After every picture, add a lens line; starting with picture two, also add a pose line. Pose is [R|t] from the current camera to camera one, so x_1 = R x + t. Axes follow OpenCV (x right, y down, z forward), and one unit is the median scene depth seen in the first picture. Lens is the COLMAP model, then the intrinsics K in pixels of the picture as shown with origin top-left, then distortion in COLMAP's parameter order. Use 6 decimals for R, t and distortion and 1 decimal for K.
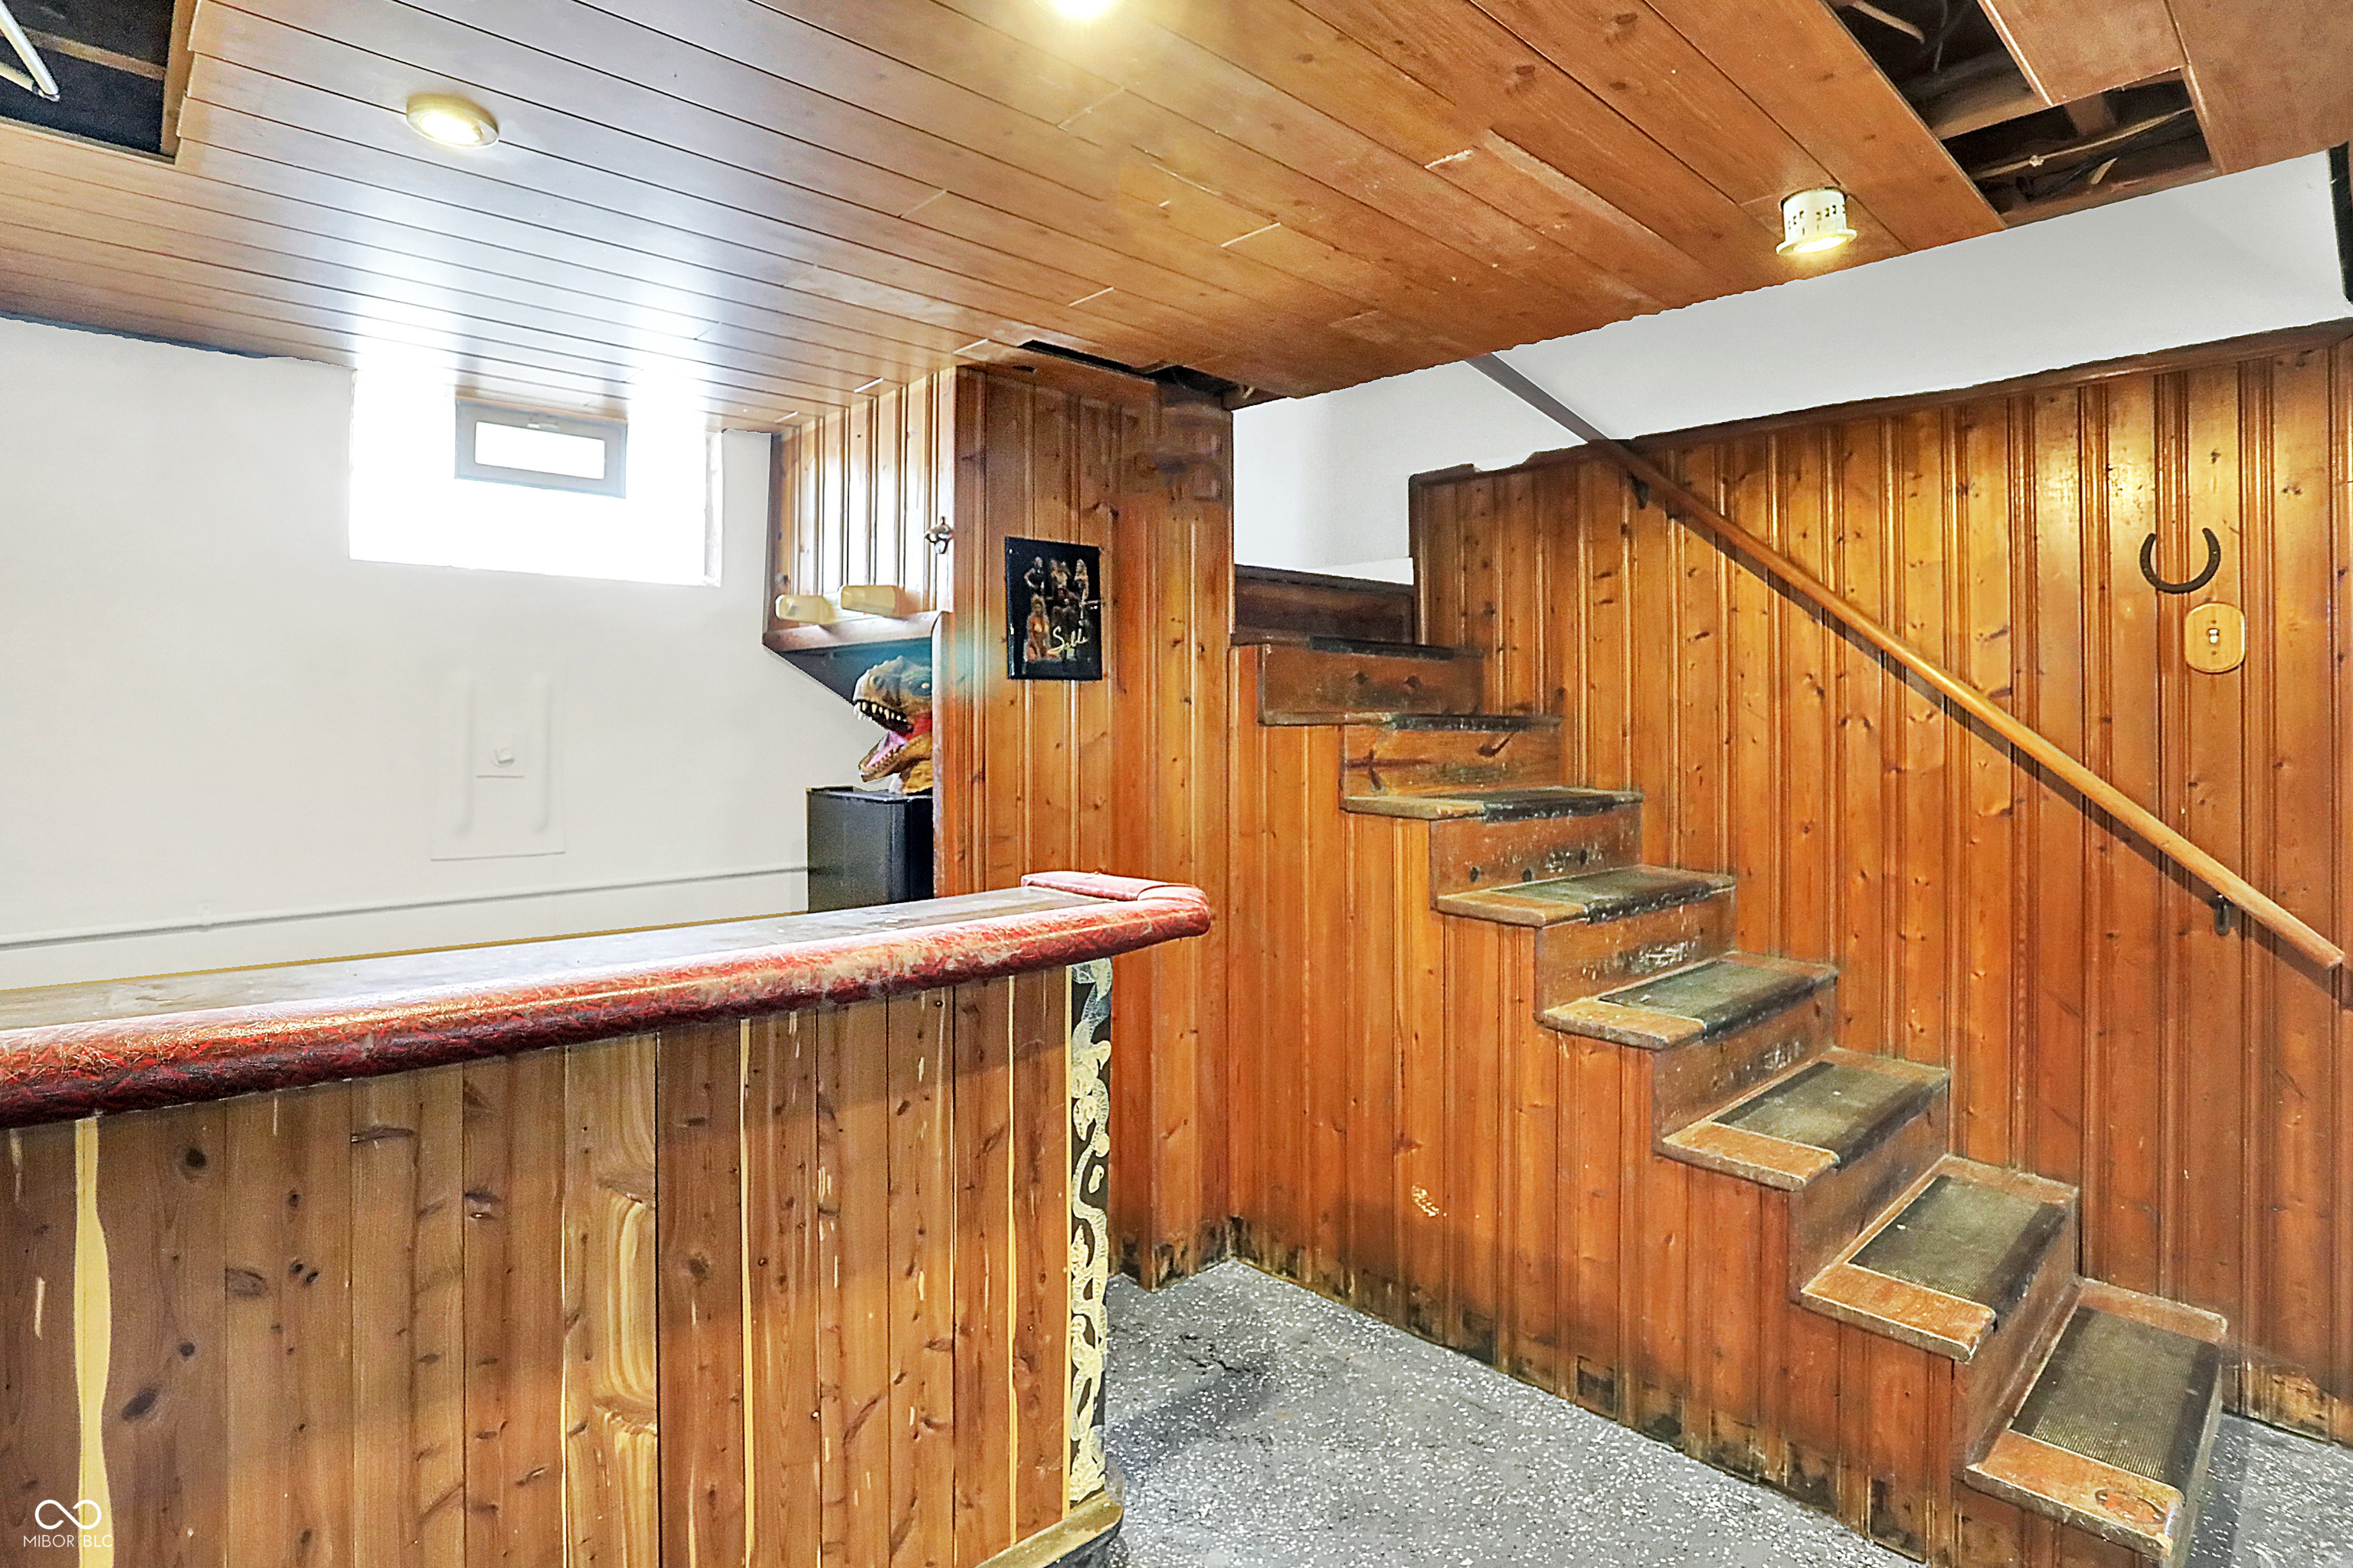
lens RADIAL K [[1202.5, 0, 1134.2], [0, 1202.5, 711.0], [0, 0, 1]] dist [-0.062446, 0.028563]
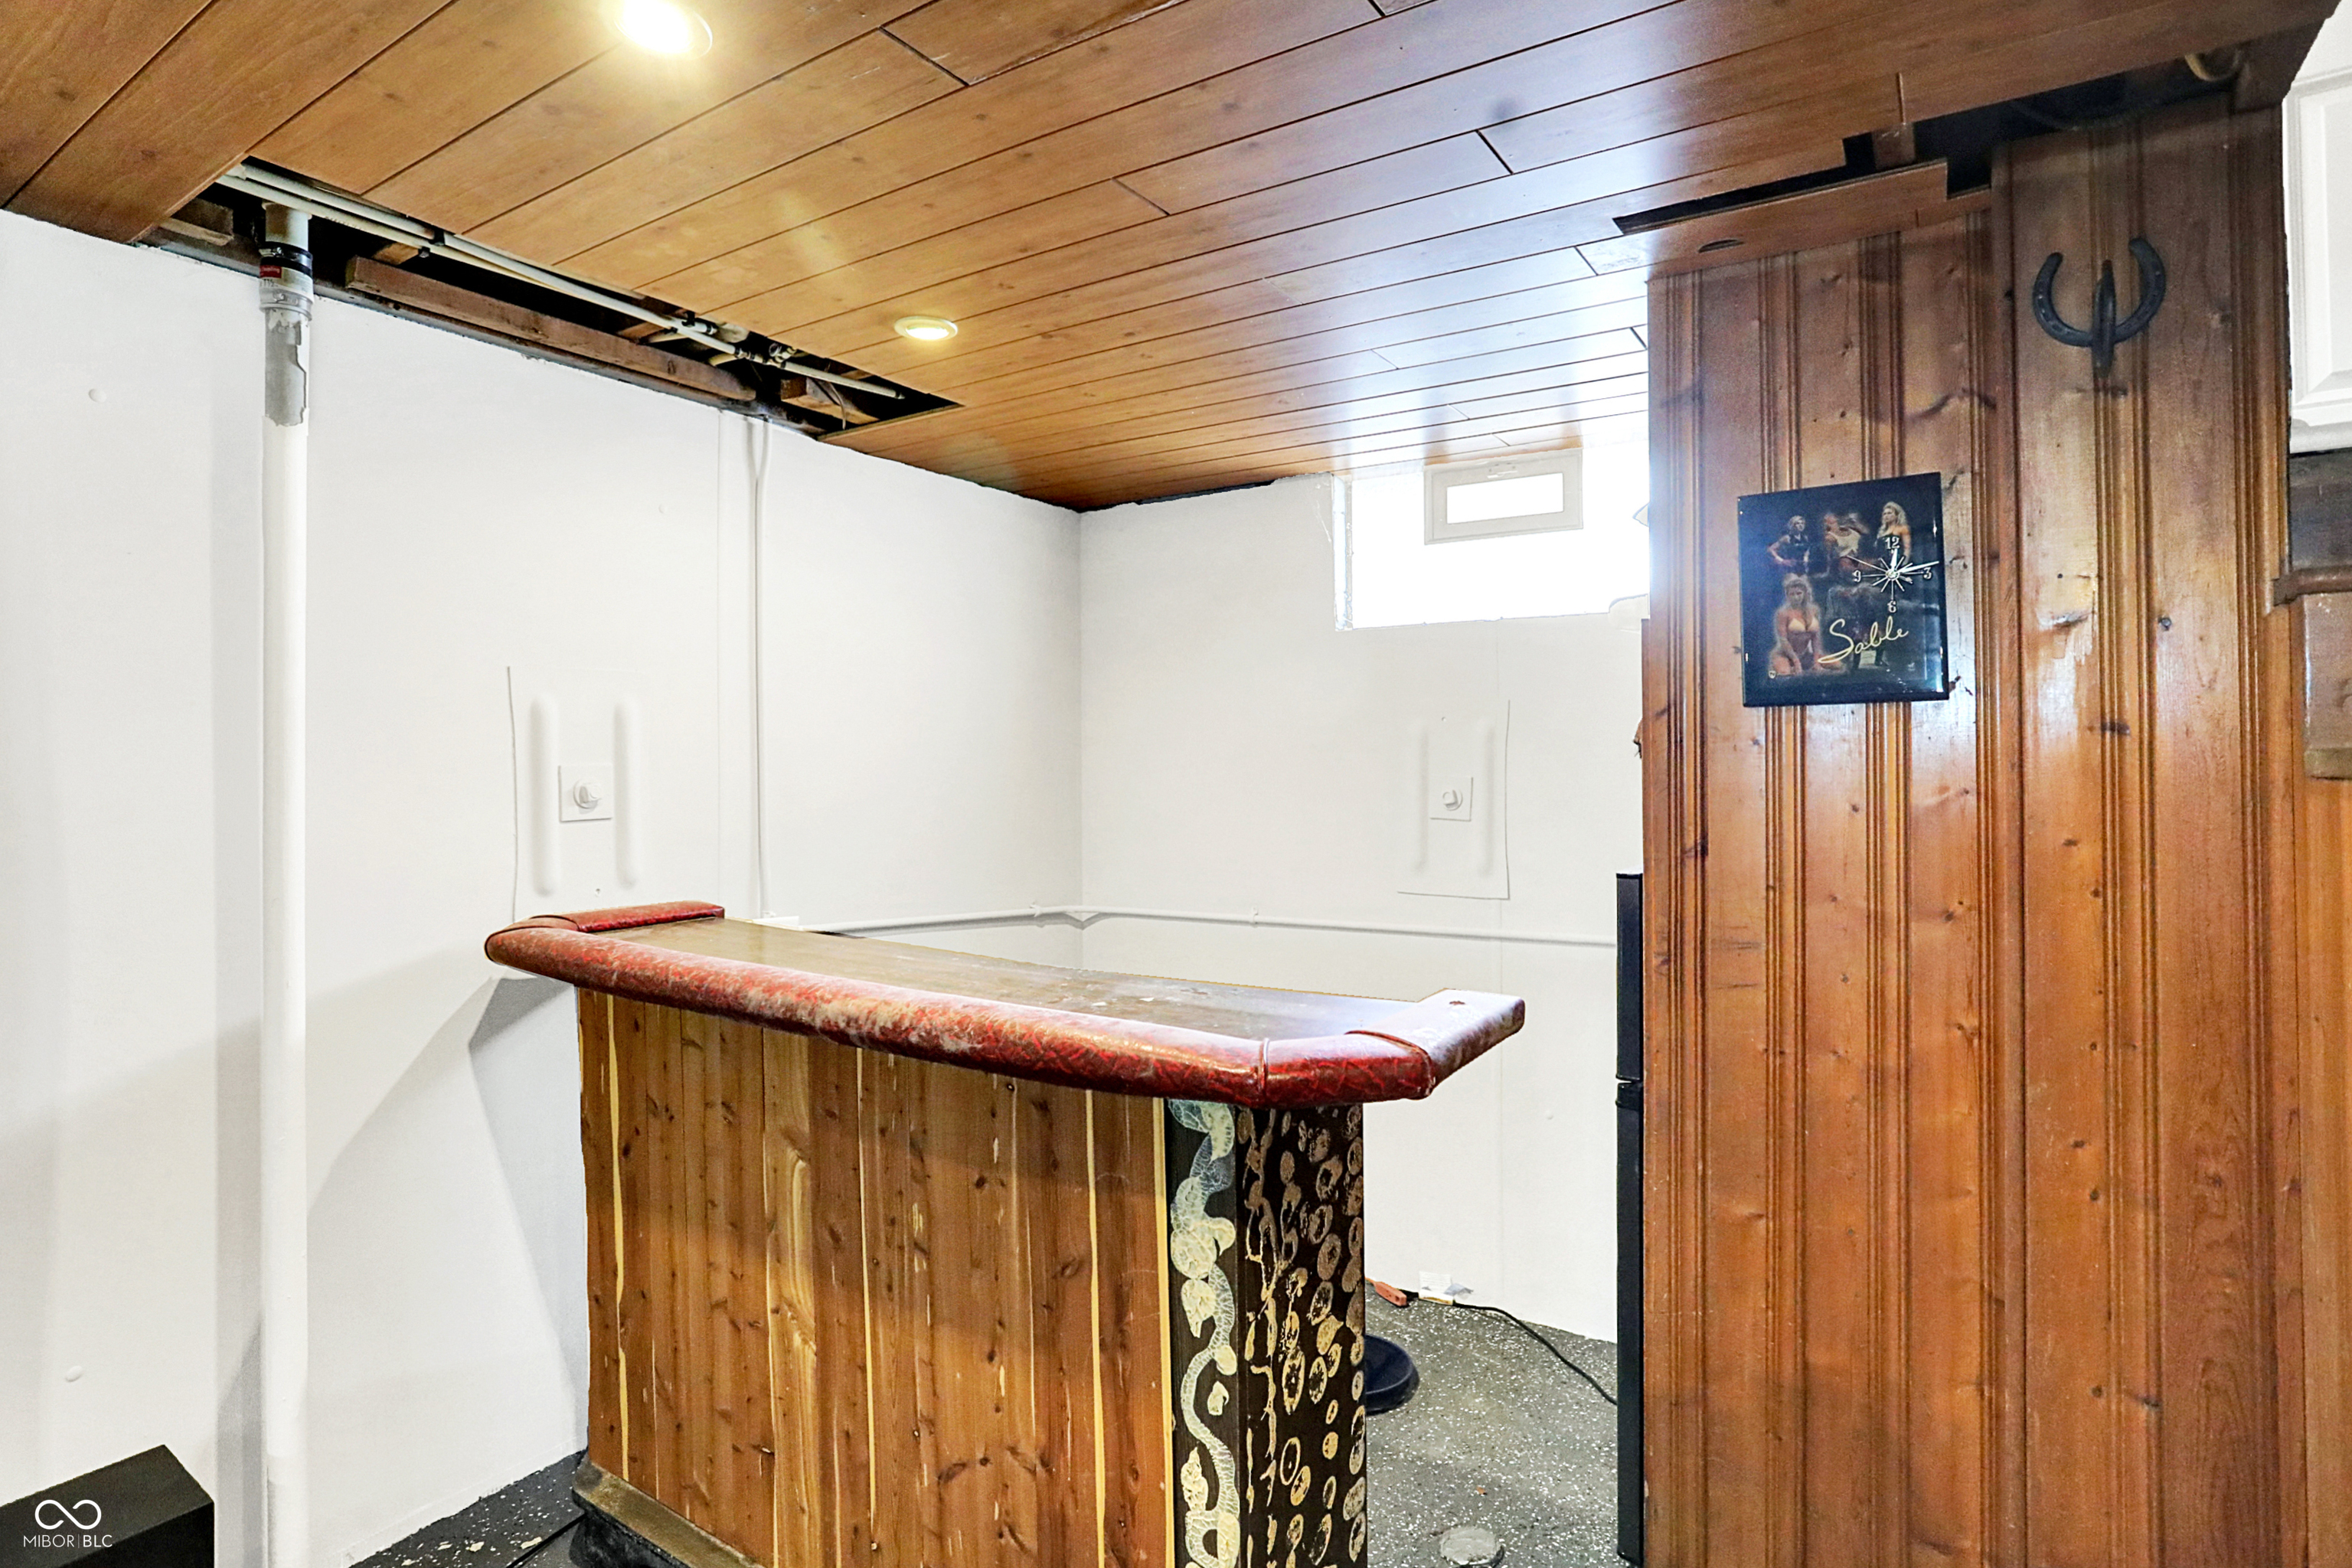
lens RADIAL K [[1202.0, 0, 1195.9], [0, 1202.0, 728.1], [0, 0, 1]] dist [-0.062446, 0.028563]
pose [[0.256313, -0.024342, -0.966287, 0.694896], [0.016056, 0.999652, -0.020924, -0.009443], [0.966460, -0.010151, 0.256615, 0.815374]]
